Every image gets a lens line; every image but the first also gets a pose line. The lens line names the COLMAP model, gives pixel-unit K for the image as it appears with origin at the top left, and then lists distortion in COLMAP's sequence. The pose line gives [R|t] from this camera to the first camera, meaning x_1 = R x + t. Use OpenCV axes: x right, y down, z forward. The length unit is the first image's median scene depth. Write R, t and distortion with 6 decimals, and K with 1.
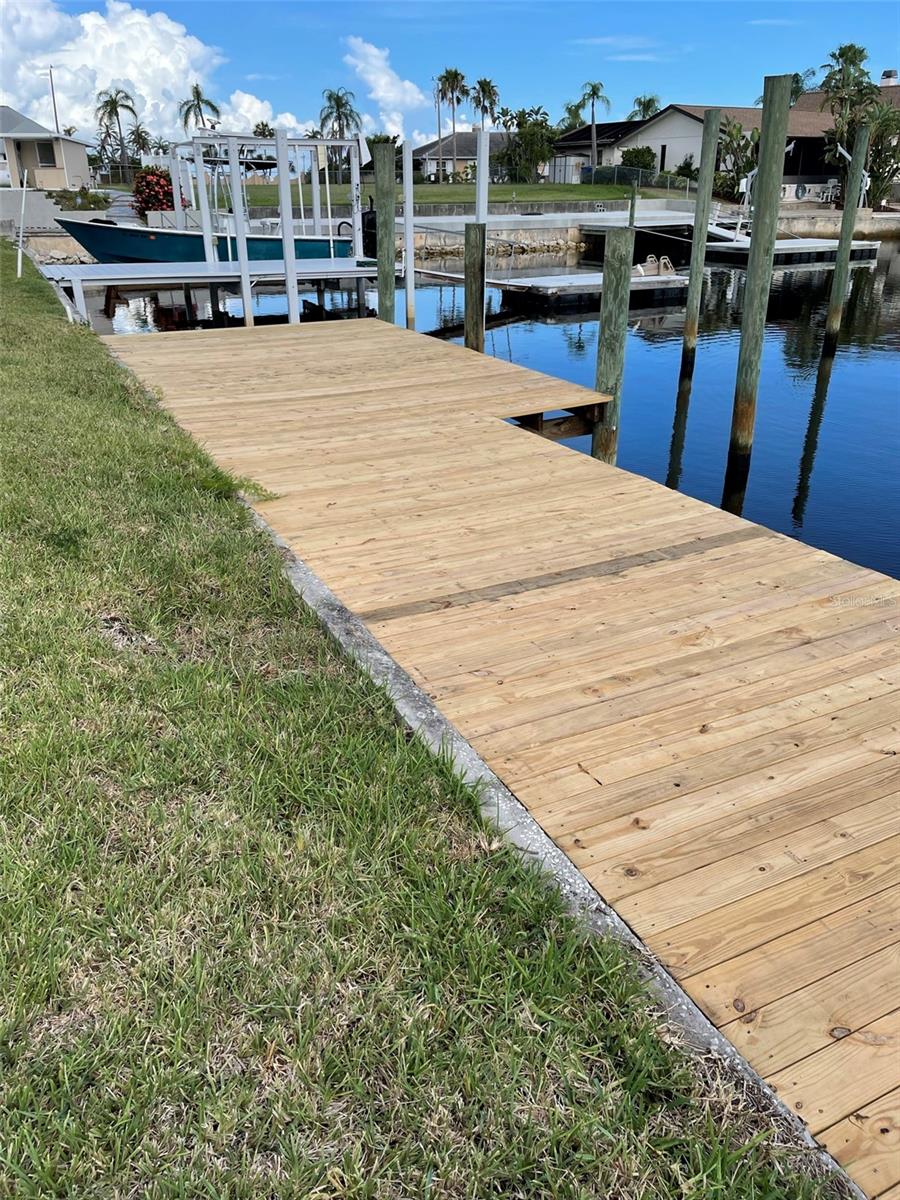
lens RADIAL K [[892.4, 0, 450.0], [0, 892.4, 600.0], [0, 0, 1]] dist [0.089965, -0.120506]
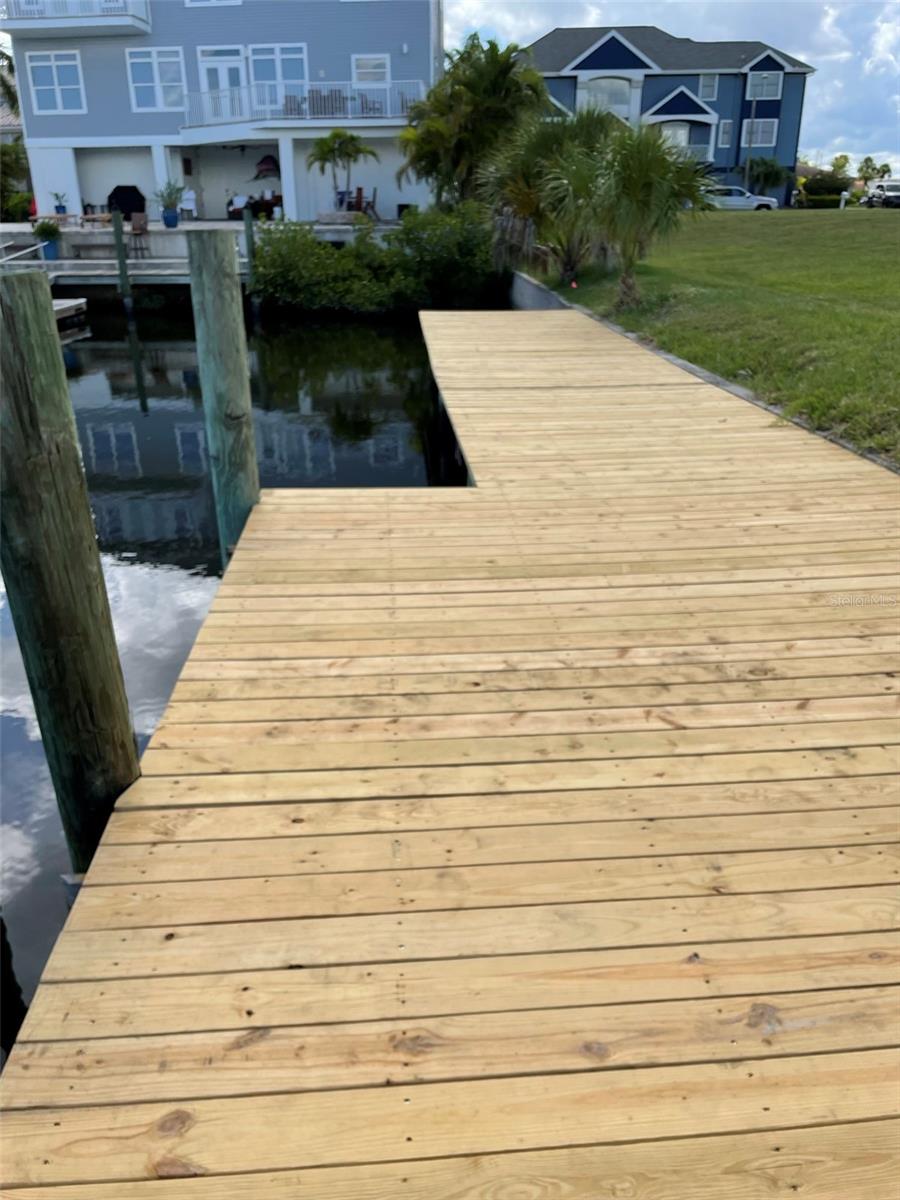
lens RADIAL K [[892.4, 0, 450.0], [0, 892.4, 600.0], [0, 0, 1]] dist [0.089965, -0.120506]
pose [[-0.921867, -0.141122, 0.360897, -0.175132], [0.174057, 0.681294, 0.711015, -0.579514], [-0.346216, 0.718278, -0.603499, 1.346278]]
